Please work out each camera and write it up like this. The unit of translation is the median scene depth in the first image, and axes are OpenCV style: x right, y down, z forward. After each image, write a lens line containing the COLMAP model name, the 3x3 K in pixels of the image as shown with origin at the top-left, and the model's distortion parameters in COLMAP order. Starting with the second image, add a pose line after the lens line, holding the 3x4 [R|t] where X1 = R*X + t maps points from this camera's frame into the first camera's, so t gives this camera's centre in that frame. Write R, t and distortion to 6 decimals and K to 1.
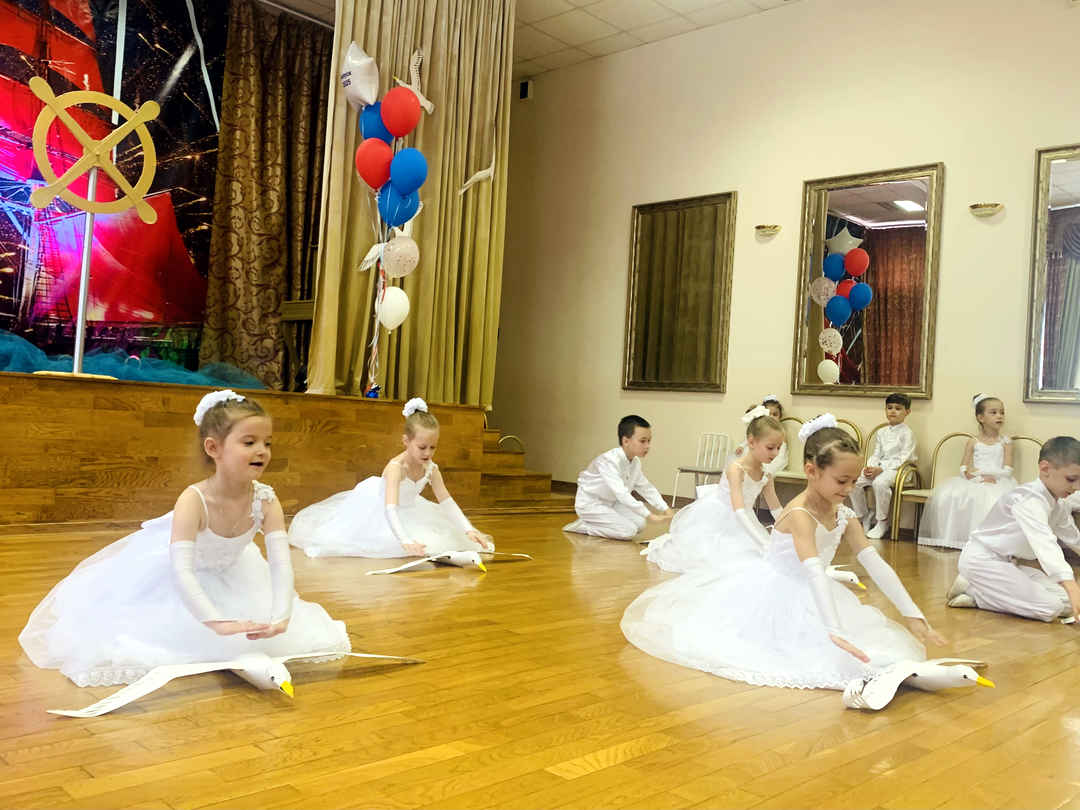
lens RADIAL K [[973.7, 0, 542.9], [0, 973.7, 387.8], [0, 0, 1]] dist [0.002495, -0.006022]
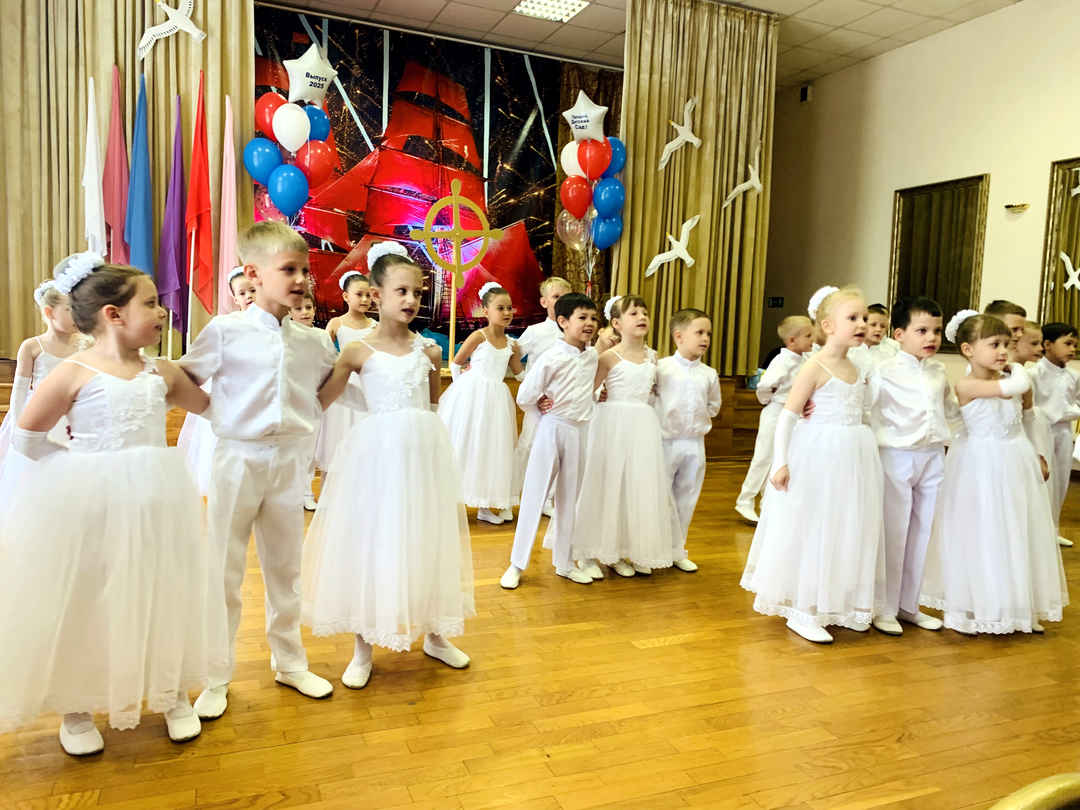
lens RADIAL K [[812.7, 0, 524.5], [0, 812.7, 408.0], [0, 0, 1]] dist [0.107645, -0.264207]
pose [[0.912113, 0.009334, -0.409833, 0.102302], [0.034708, 0.994393, 0.099893, -0.047441], [0.408467, -0.105338, 0.906674, -0.099347]]
